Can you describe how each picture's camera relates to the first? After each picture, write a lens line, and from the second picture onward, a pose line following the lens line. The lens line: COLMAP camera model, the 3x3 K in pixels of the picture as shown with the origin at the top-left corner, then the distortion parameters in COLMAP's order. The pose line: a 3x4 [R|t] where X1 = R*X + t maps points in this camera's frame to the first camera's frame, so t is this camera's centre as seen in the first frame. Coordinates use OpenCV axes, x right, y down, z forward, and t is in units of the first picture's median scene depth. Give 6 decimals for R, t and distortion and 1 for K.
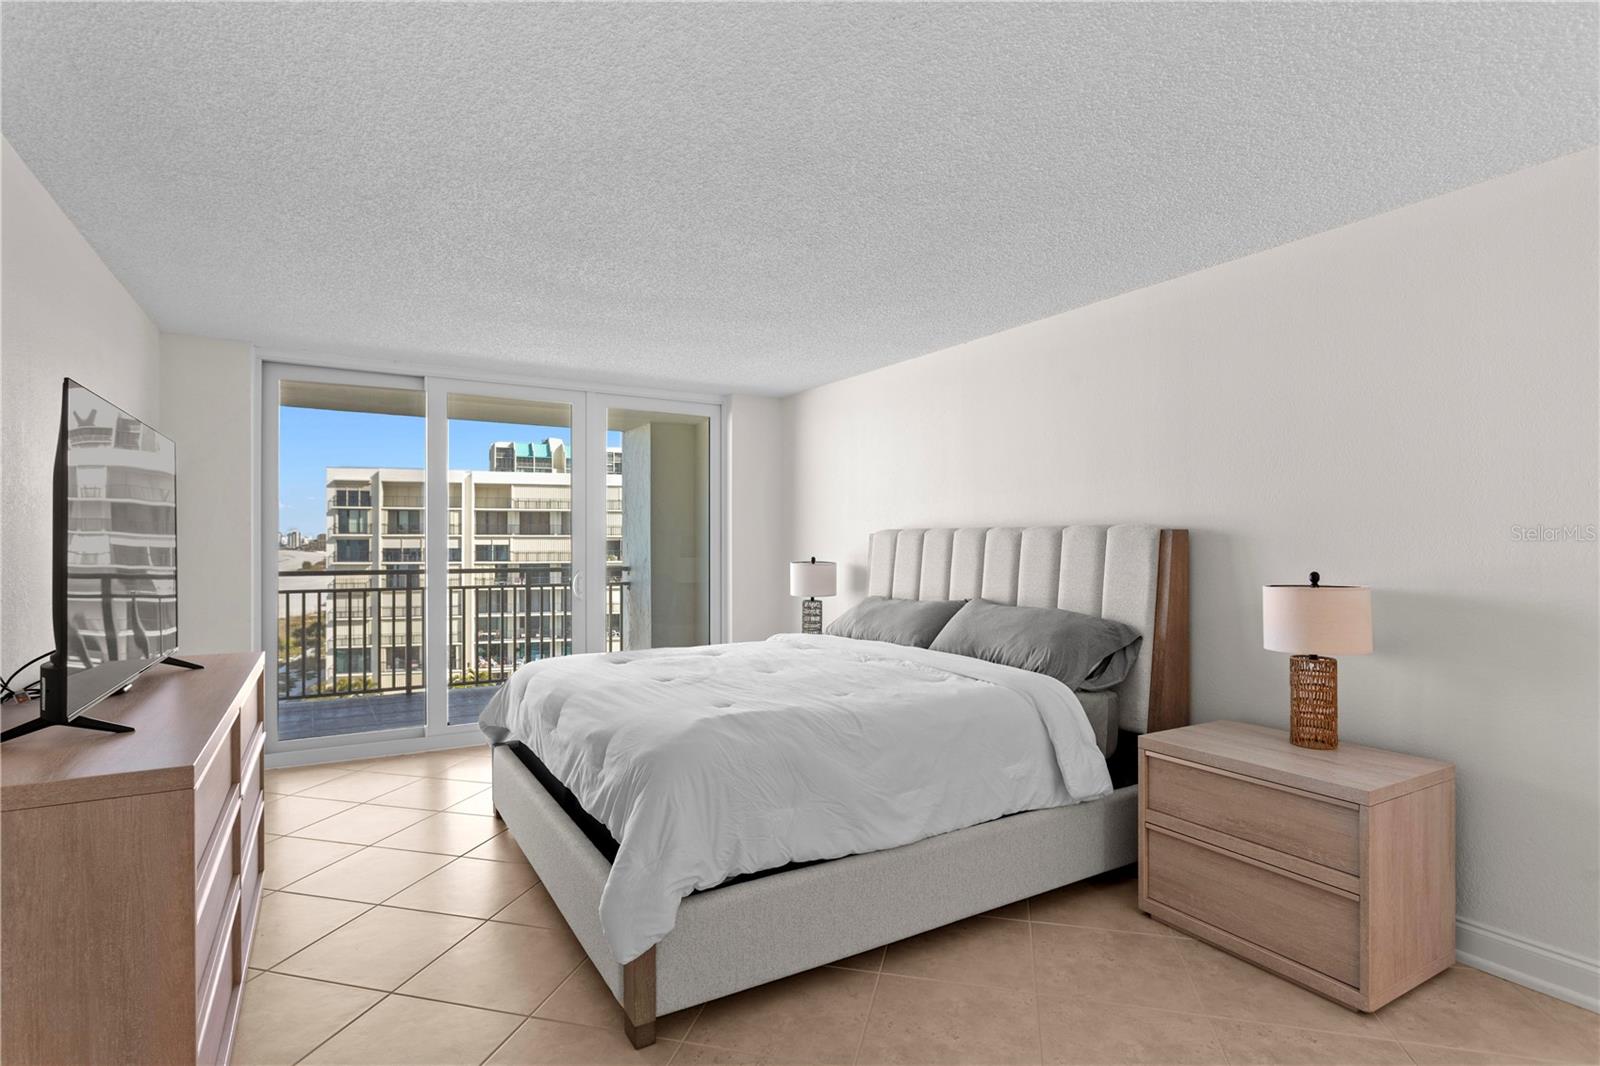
lens RADIAL K [[792.3, 0, 801.9], [0, 792.3, 545.5], [0, 0, 1]] dist [-0.012780, 0.004896]
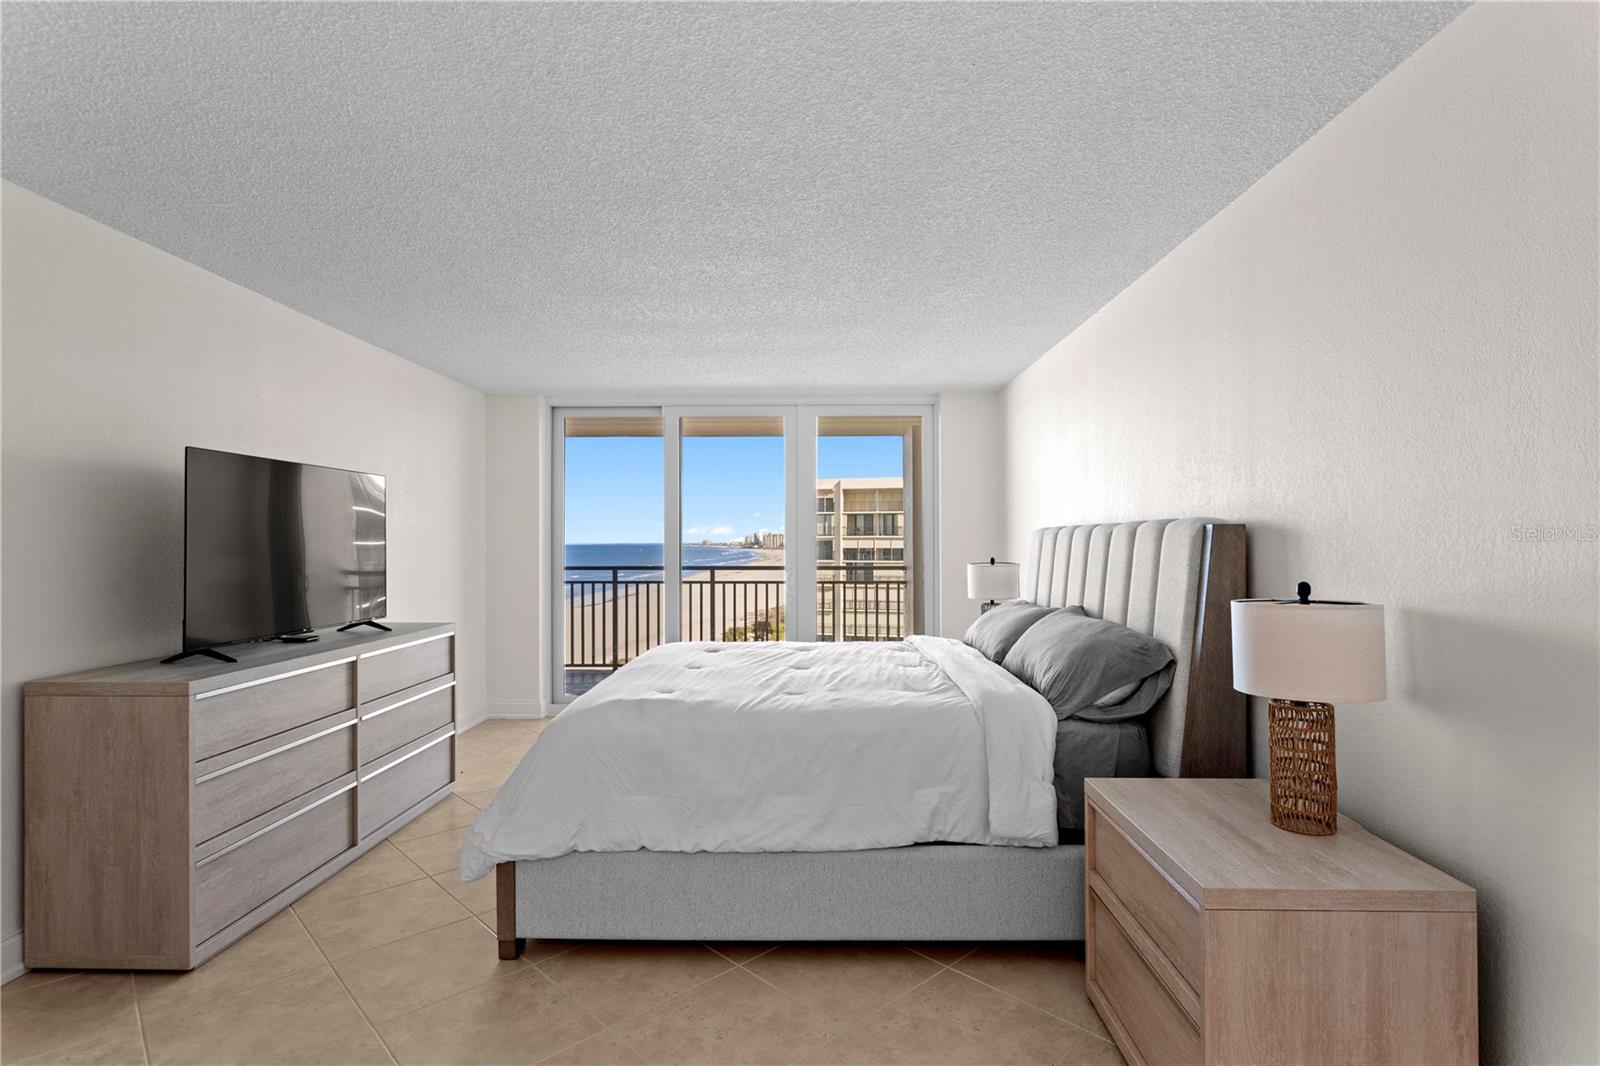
lens RADIAL K [[792.3, 0, 796.1], [0, 792.3, 534.2], [0, 0, 1]] dist [-0.012780, 0.004896]
pose [[0.849031, -0.008292, -0.528278, 0.273303], [0.000584, 0.999891, -0.014756, 0.000313], [0.528343, 0.012220, 0.848943, 0.065695]]
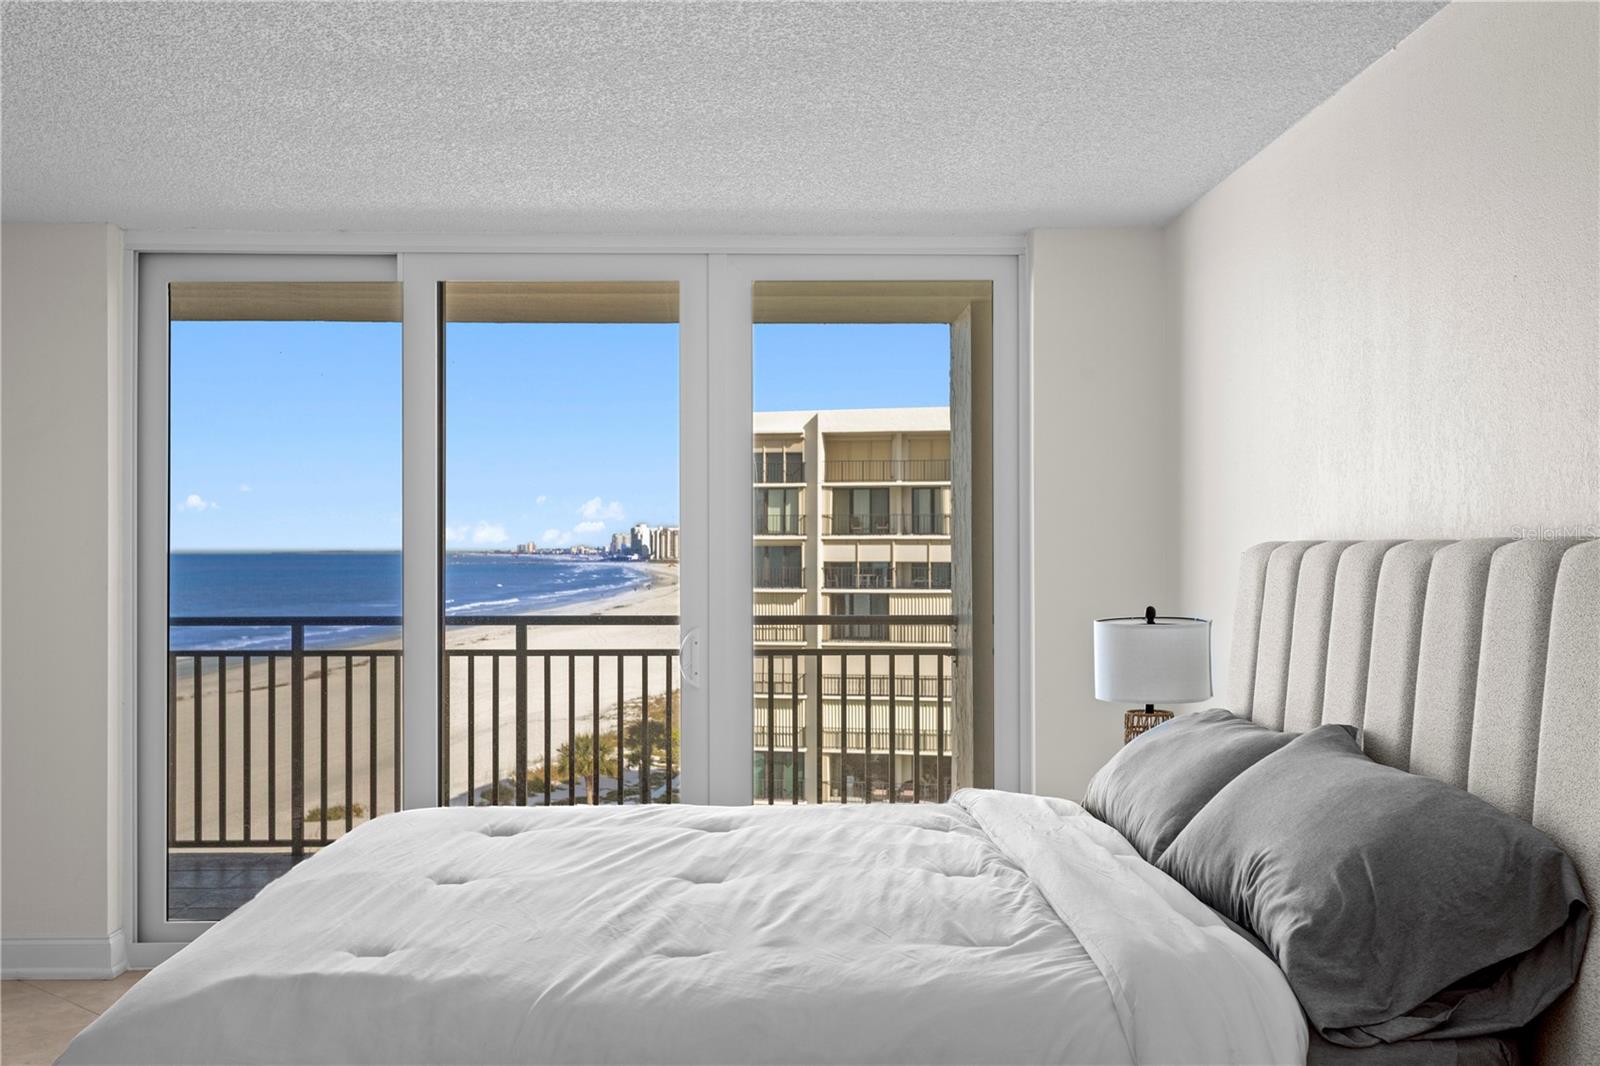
lens RADIAL K [[1724.3, 0, 793.6], [0, 1724.3, 537.8], [0, 0, 1]] dist [0.016718, 0.000000]
pose [[0.870239, -0.005484, -0.492598, 0.258241], [0.000225, 0.999942, -0.010733, -0.010286], [0.492629, 0.009230, 0.870191, 0.106292]]
